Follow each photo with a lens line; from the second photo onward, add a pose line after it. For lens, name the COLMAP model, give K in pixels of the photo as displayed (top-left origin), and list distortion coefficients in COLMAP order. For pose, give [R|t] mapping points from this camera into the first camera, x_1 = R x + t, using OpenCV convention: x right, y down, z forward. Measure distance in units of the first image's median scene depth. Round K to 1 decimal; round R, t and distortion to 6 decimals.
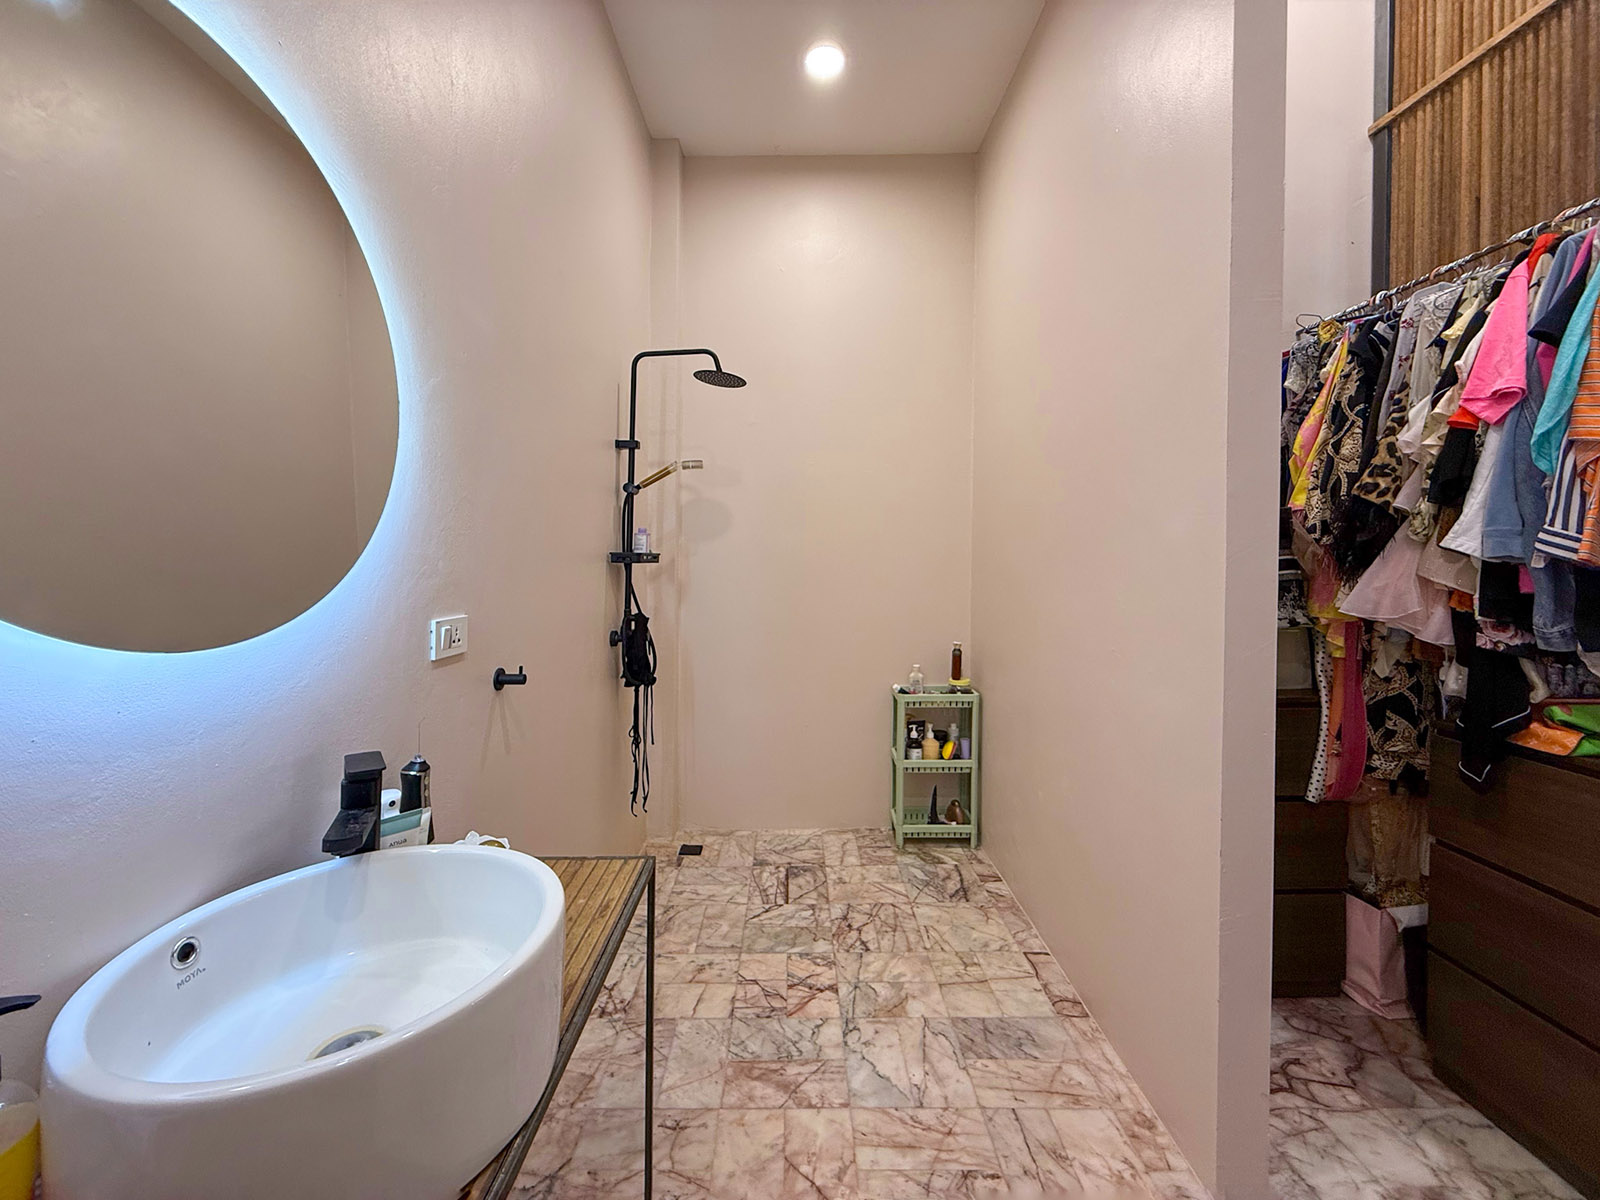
lens RADIAL K [[630.5, 0, 871.0], [0, 630.5, 581.0], [0, 0, 1]] dist [-0.001149, 0.000071]
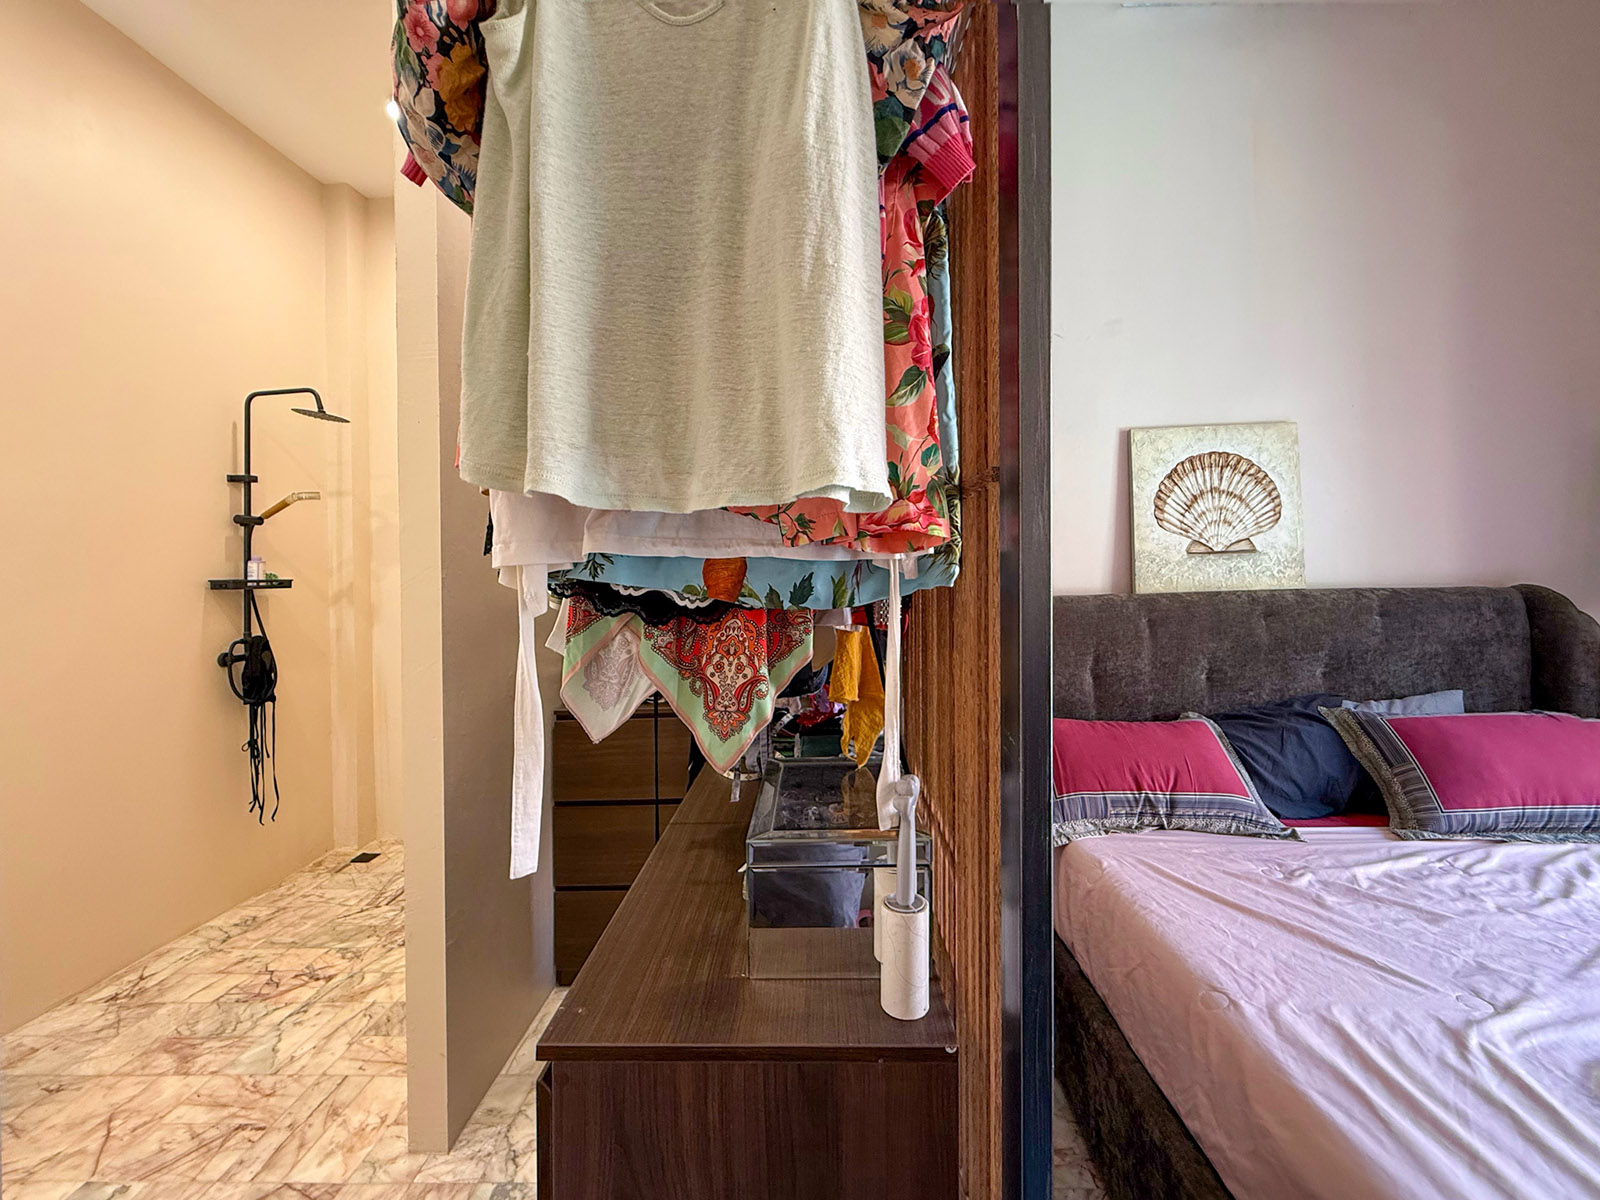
lens RADIAL K [[630.5, 0, 793.4], [0, 630.5, 605.1], [0, 0, 1]] dist [-0.001149, 0.000071]
pose [[0.999999, 0.000914, -0.001033, 0.554660], [-0.000900, 0.999911, 0.013282, -0.017327], [0.001045, -0.013281, 0.999911, -0.071034]]
